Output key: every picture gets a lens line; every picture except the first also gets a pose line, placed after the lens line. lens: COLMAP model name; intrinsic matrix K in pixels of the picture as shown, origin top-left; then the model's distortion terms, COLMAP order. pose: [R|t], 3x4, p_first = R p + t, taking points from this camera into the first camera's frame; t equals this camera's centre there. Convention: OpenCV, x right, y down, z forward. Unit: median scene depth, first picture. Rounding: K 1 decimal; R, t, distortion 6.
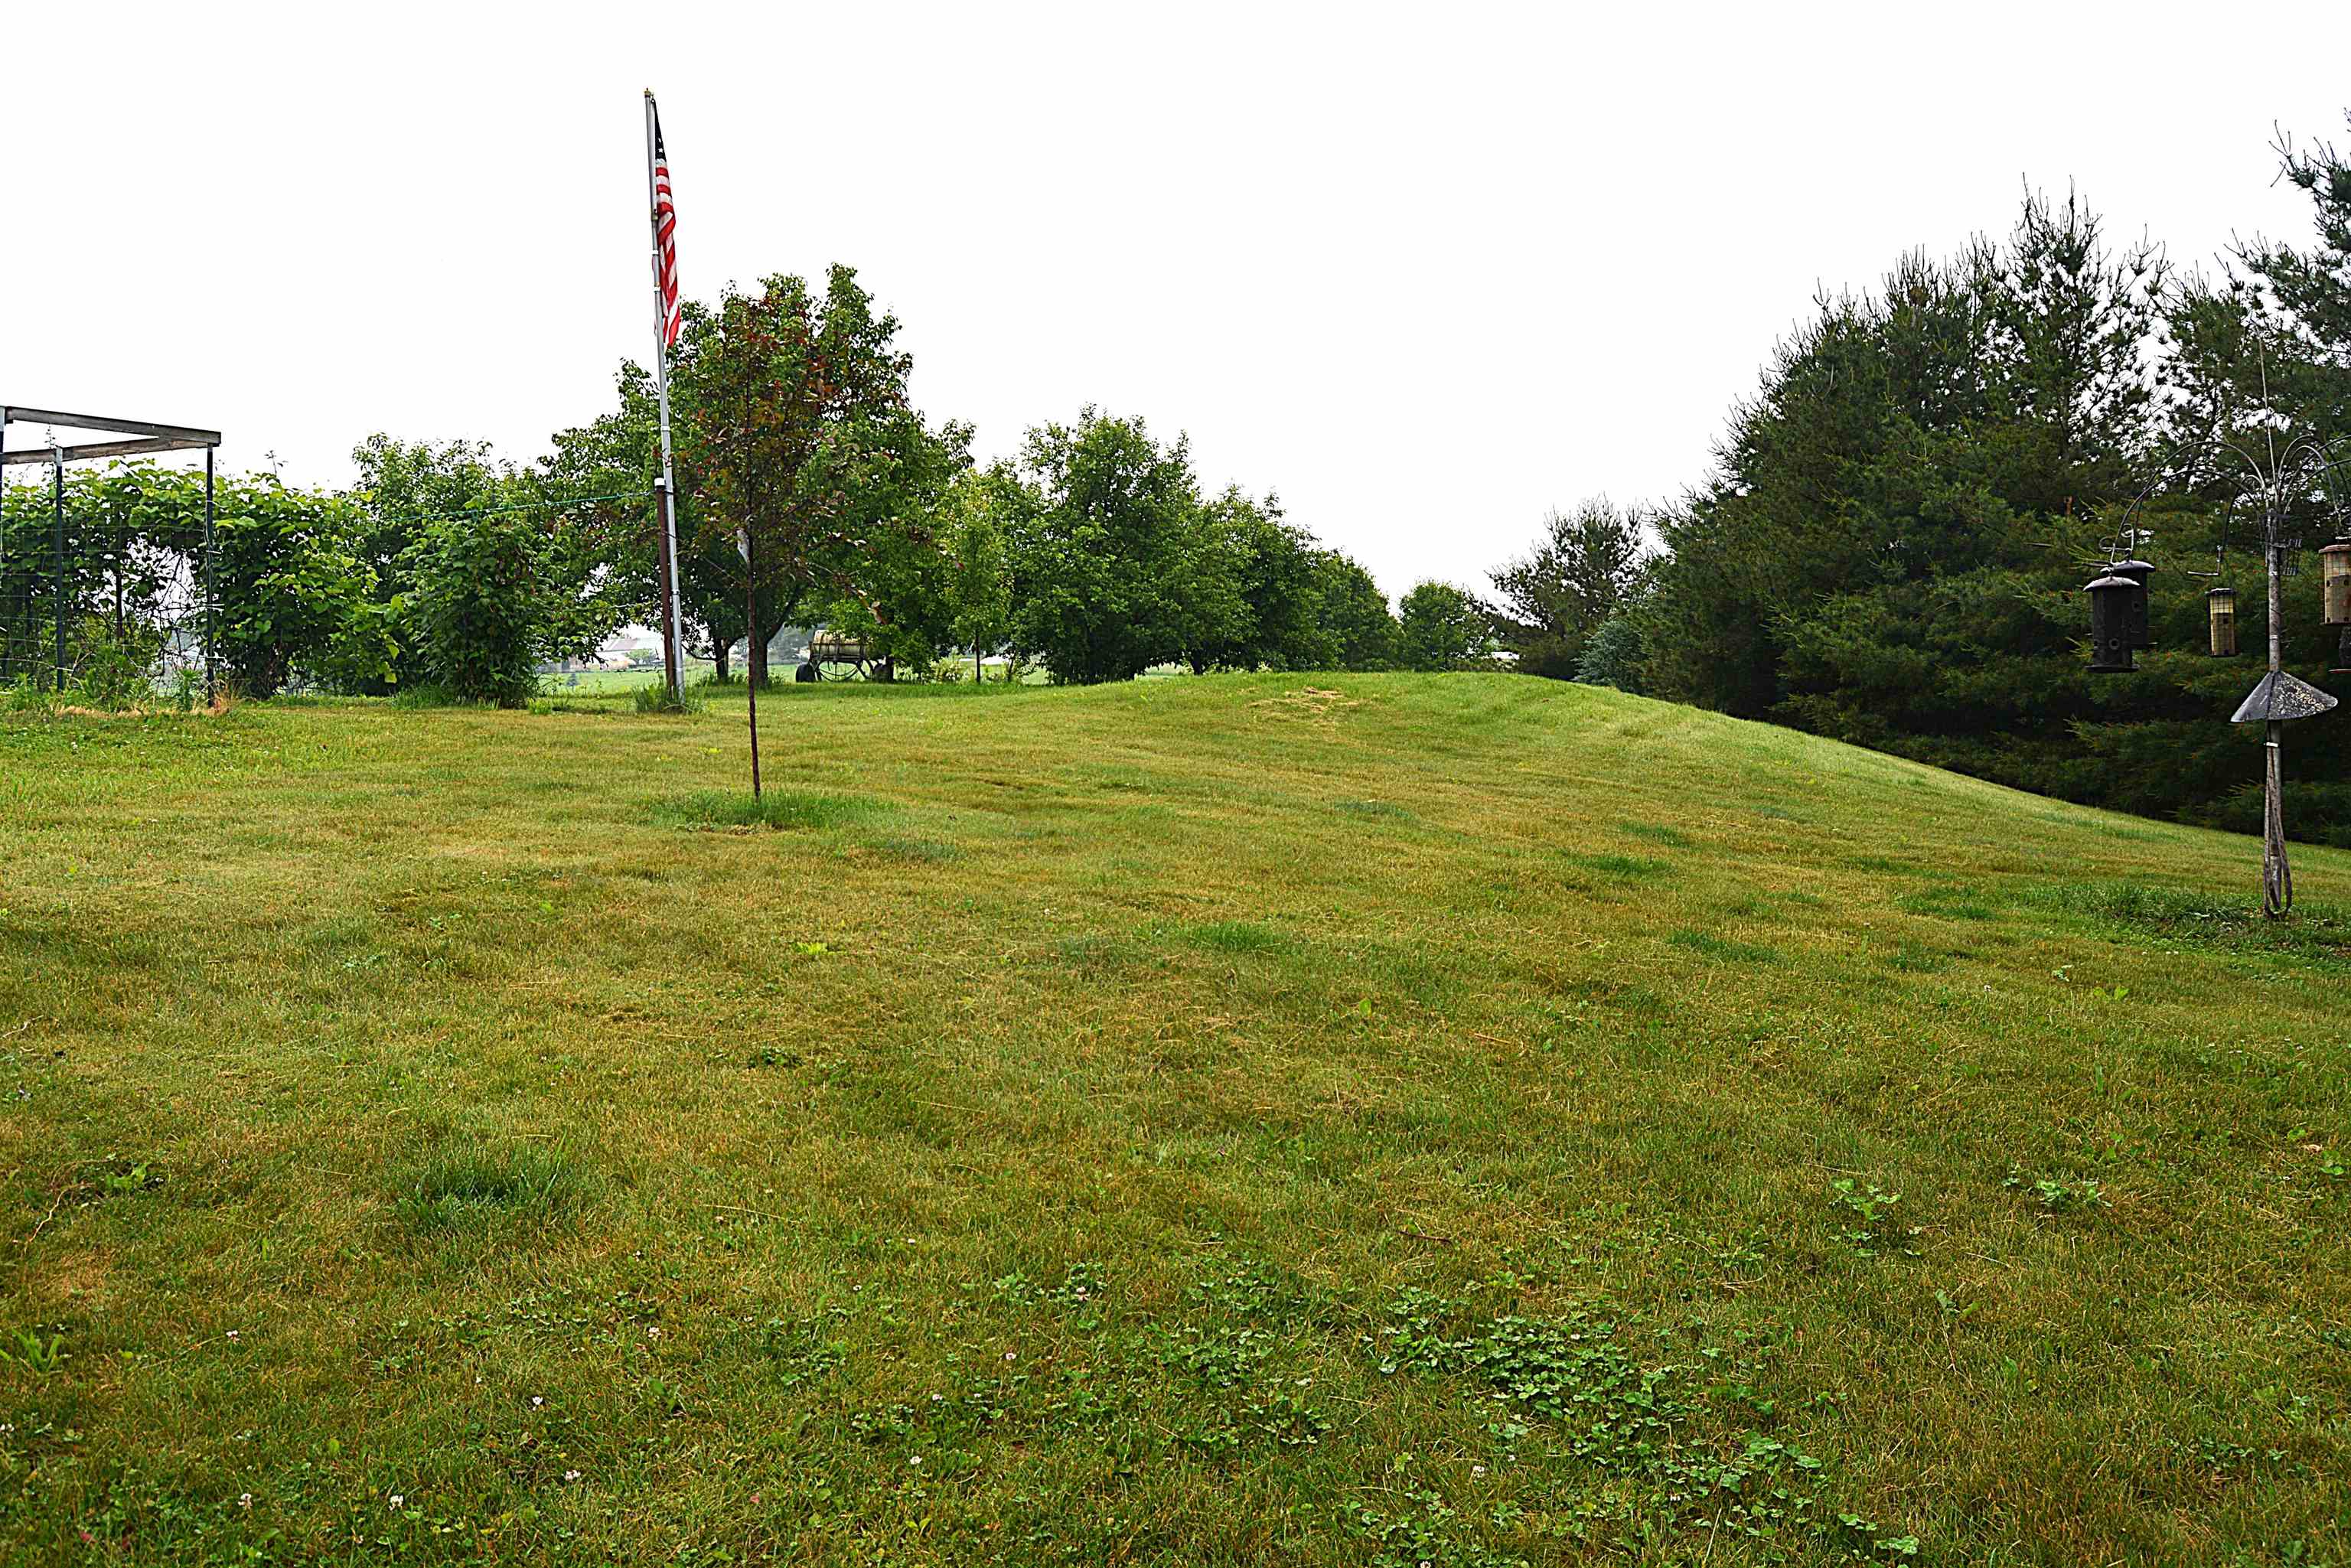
lens RADIAL K [[1824.6, 0, 1198.4], [0, 1824.6, 797.2], [0, 0, 1]] dist [-0.098408, 0.040325]
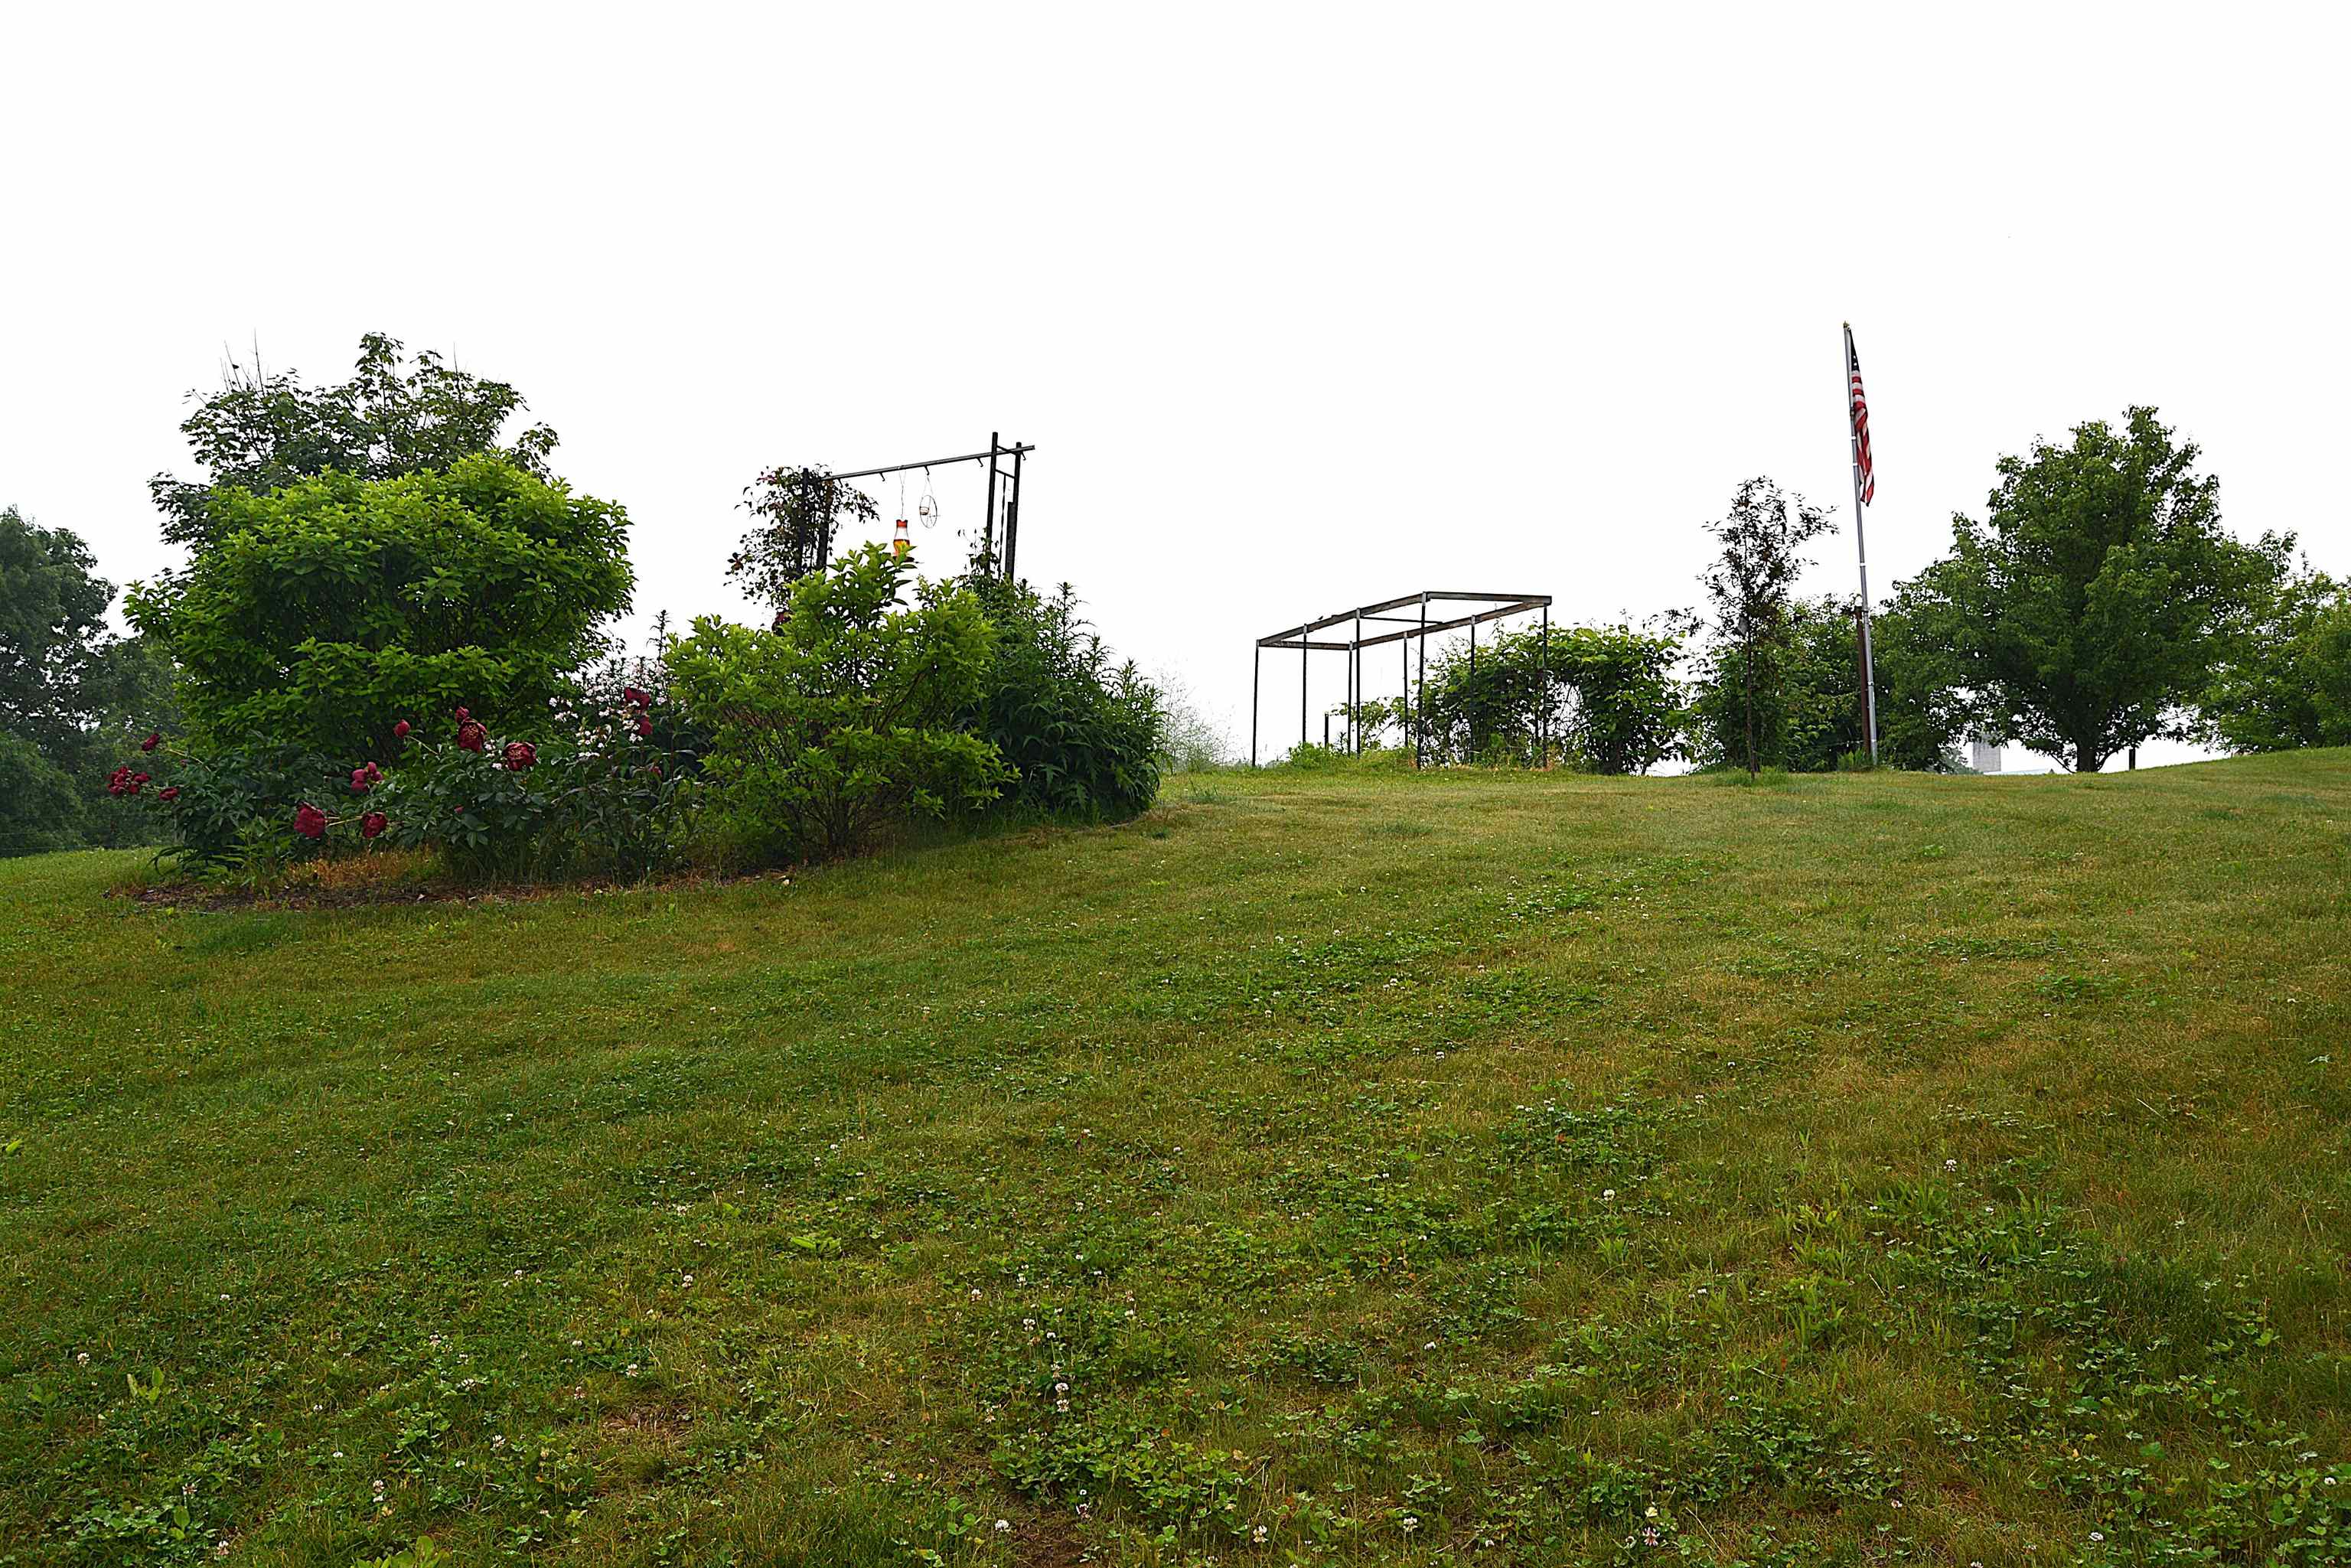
lens RADIAL K [[1824.6, 0, 1198.4], [0, 1824.6, 797.2], [0, 0, 1]] dist [-0.098408, 0.040325]
pose [[0.686314, -0.027268, -0.726794, 0.310385], [-0.038110, 0.996576, -0.073376, 0.079345], [0.726307, 0.078057, 0.682924, -0.248572]]
